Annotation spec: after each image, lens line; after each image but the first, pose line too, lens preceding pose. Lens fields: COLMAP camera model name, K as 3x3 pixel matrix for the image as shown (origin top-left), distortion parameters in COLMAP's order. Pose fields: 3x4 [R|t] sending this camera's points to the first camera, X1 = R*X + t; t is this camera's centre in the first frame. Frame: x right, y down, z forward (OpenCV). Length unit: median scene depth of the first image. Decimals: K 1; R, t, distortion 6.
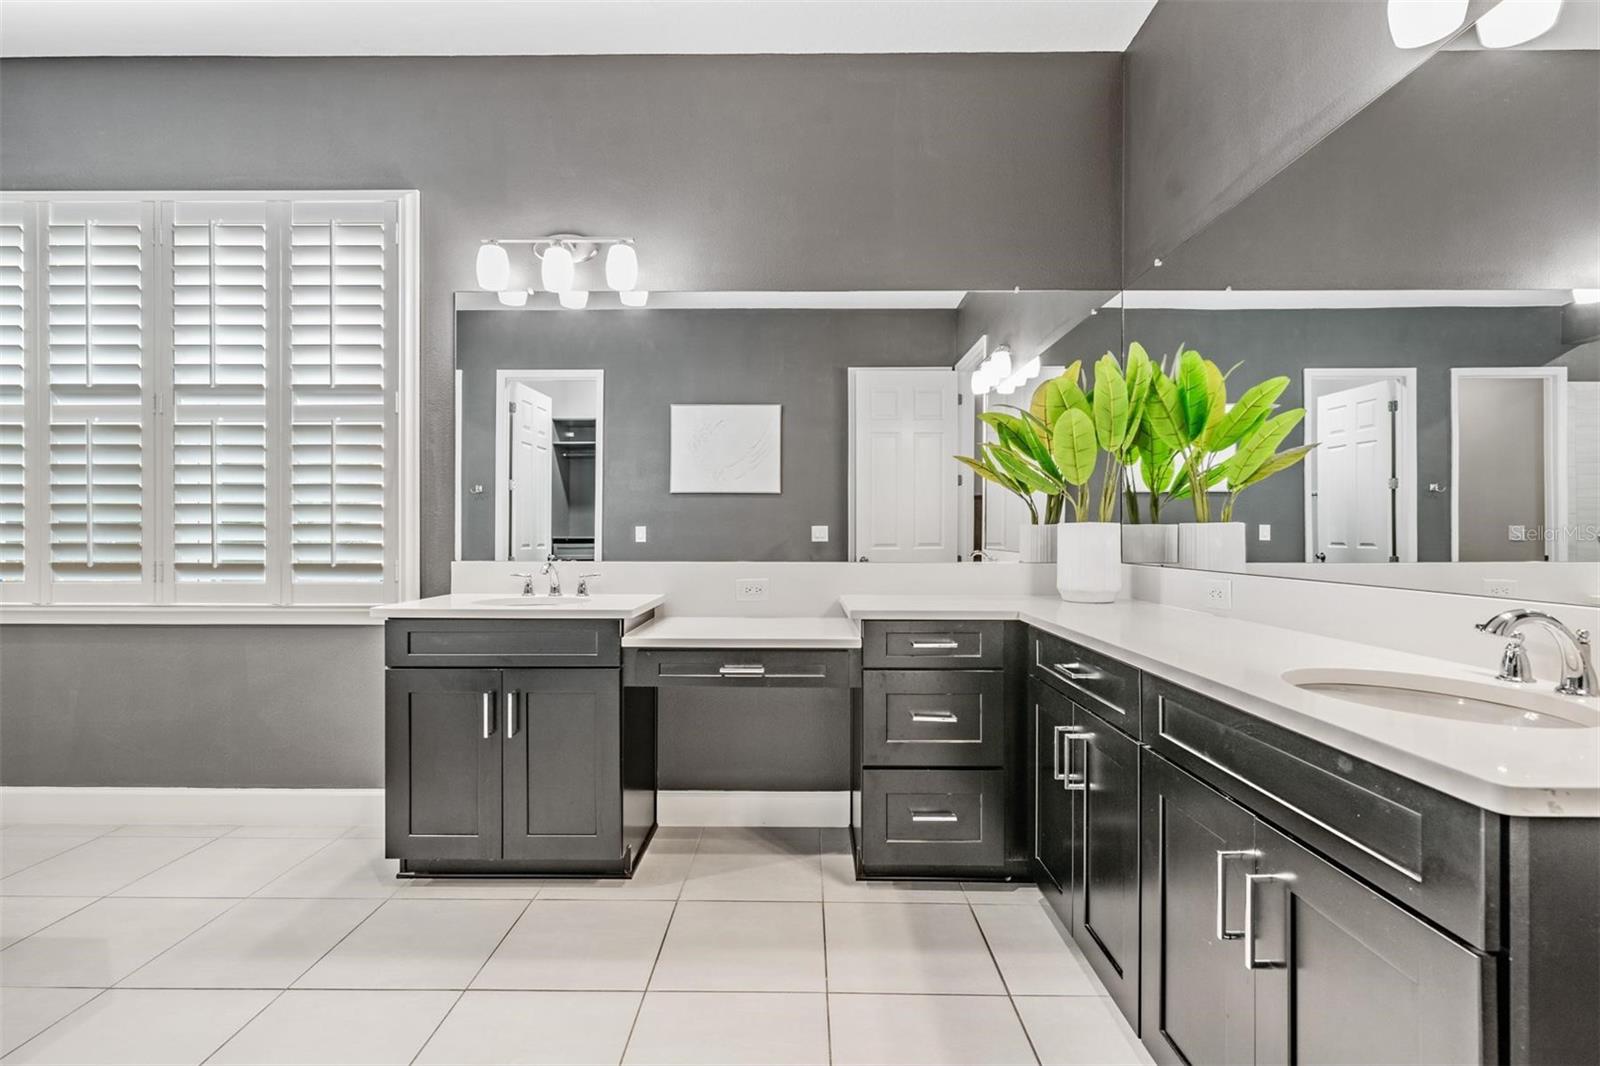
lens RADIAL K [[719.8, 0, 810.2], [0, 719.8, 532.3], [0, 0, 1]] dist [-0.005882, 0.003327]
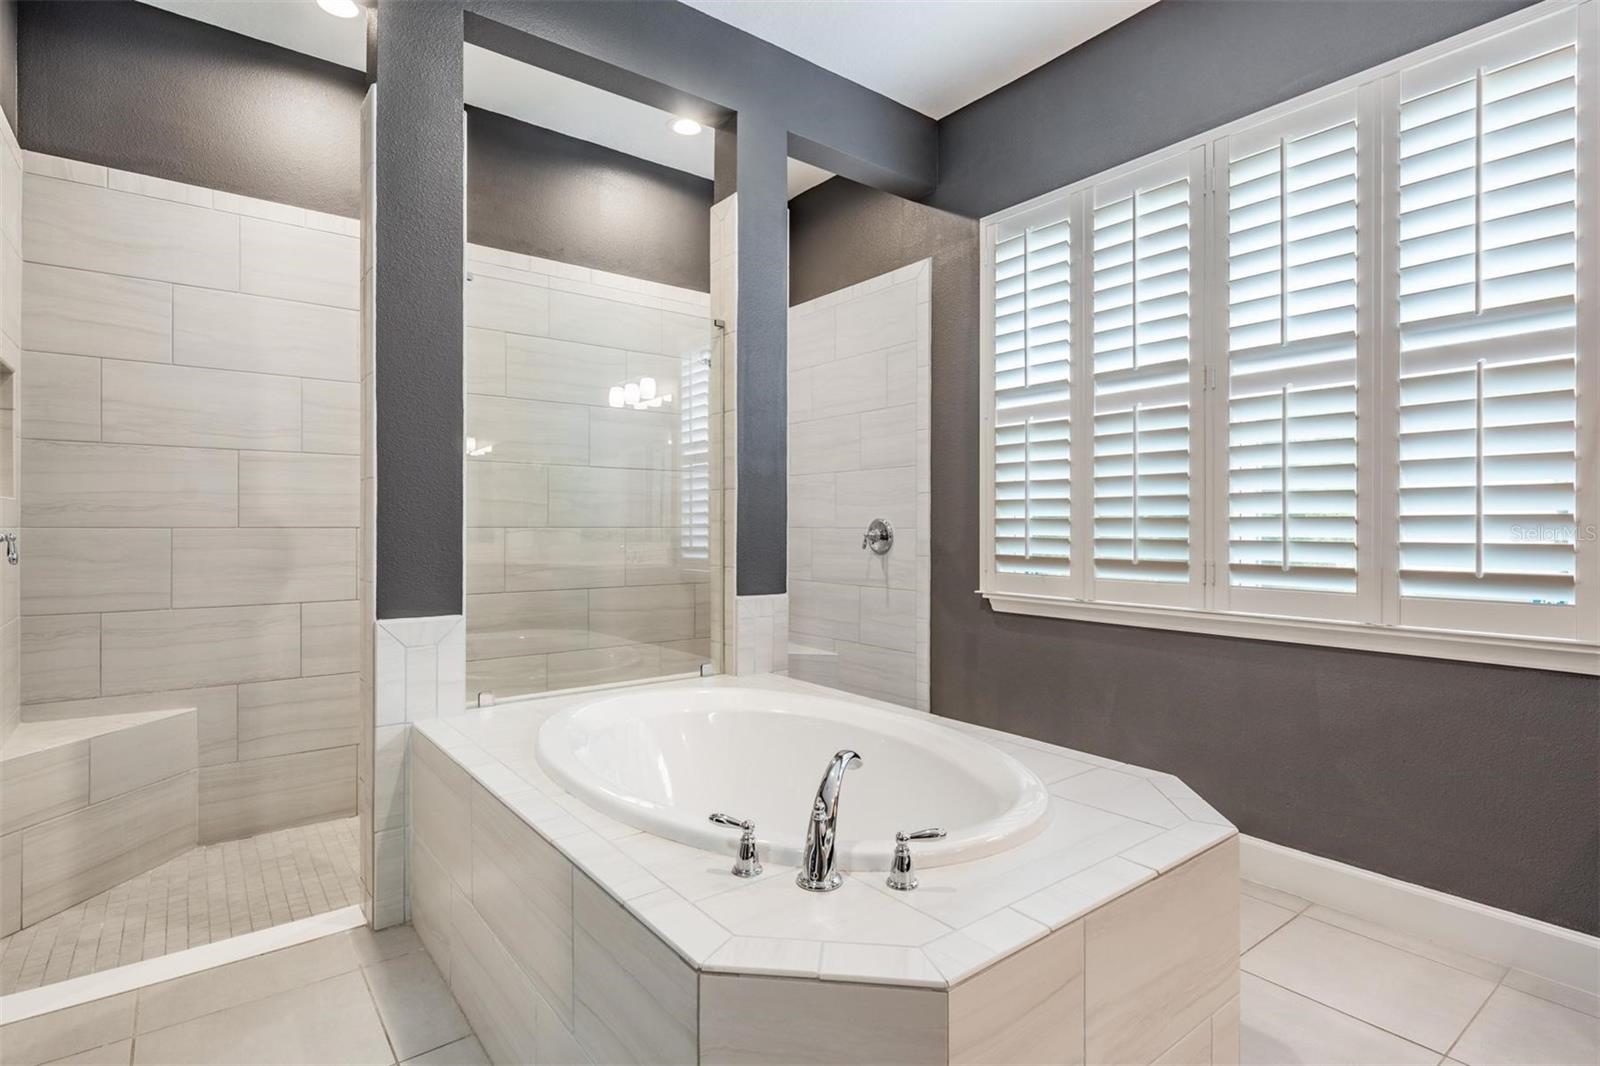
lens RADIAL K [[788.5, 0, 803.9], [0, 788.5, 523.8], [0, 0, 1]] dist [-0.000600, 0.001513]
pose [[0.622429, -0.002136, -0.782673, -0.473478], [0.000626, 0.999997, -0.002231, -0.001837], [0.782676, 0.000898, 0.622429, 0.033390]]
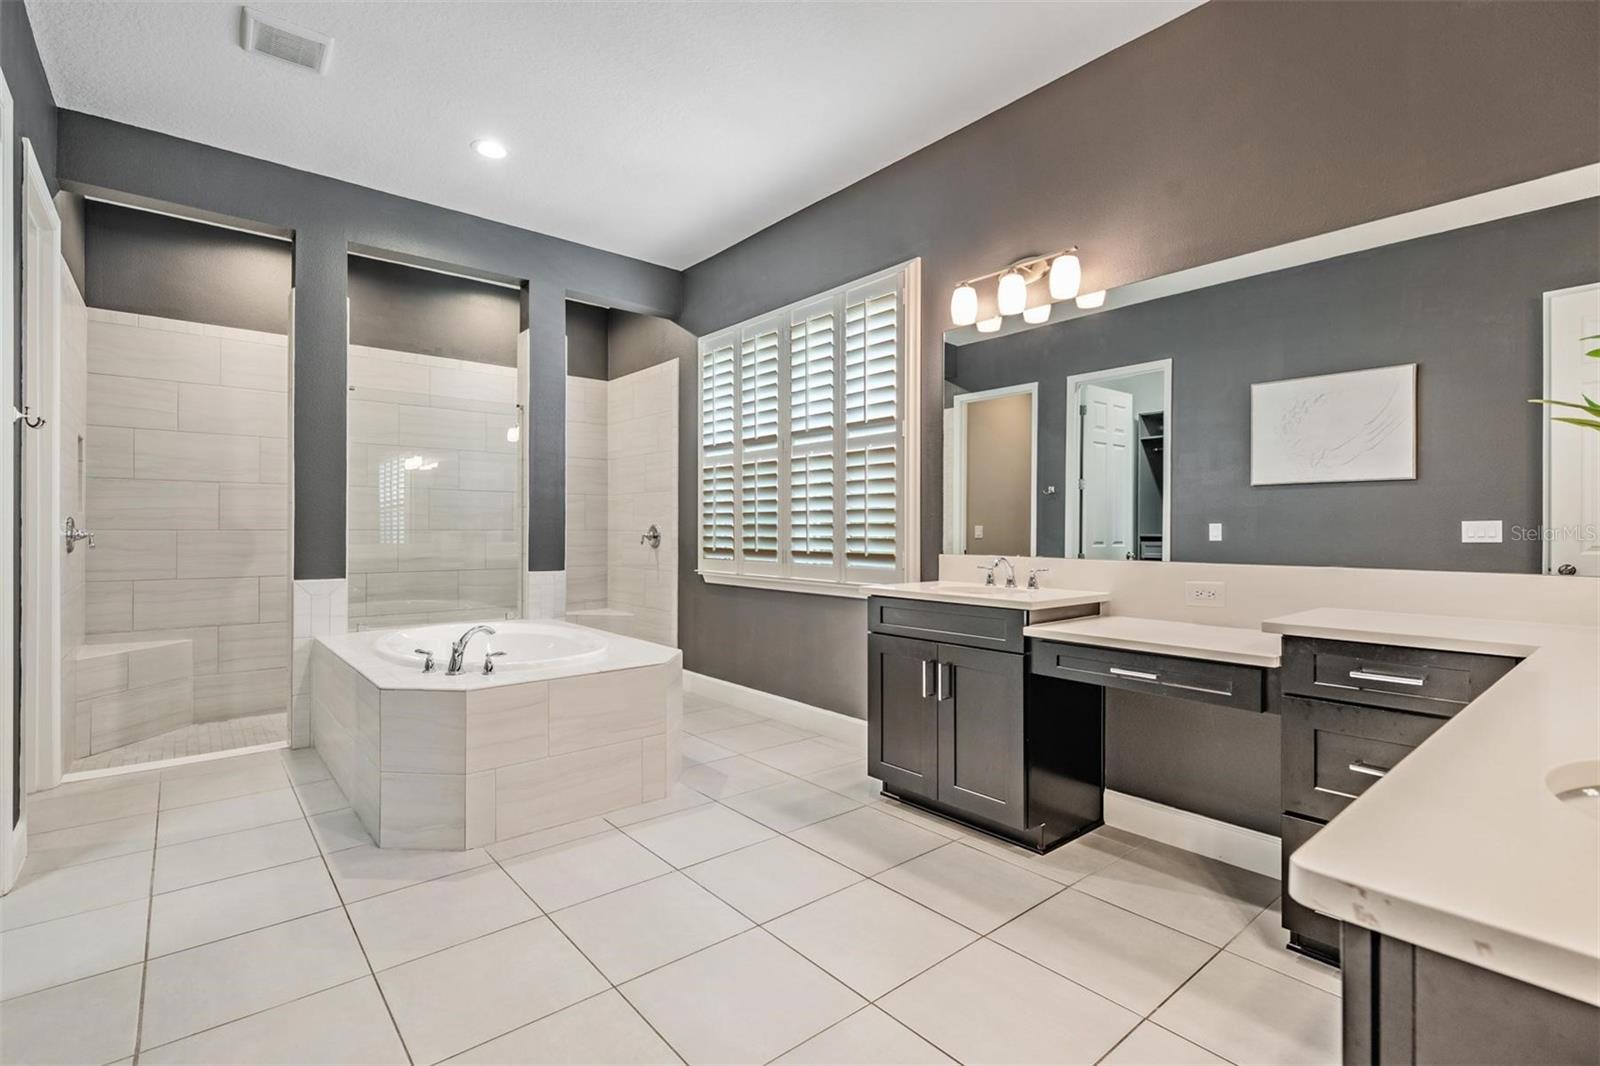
lens RADIAL K [[719.8, 0, 799.4], [0, 719.8, 526.5], [0, 0, 1]] dist [-0.005882, 0.003327]
pose [[0.658018, -0.002868, -0.752997, 0.262577], [-0.000639, 0.999990, -0.004367, -0.000919], [0.753002, 0.003355, 0.658010, 0.020314]]
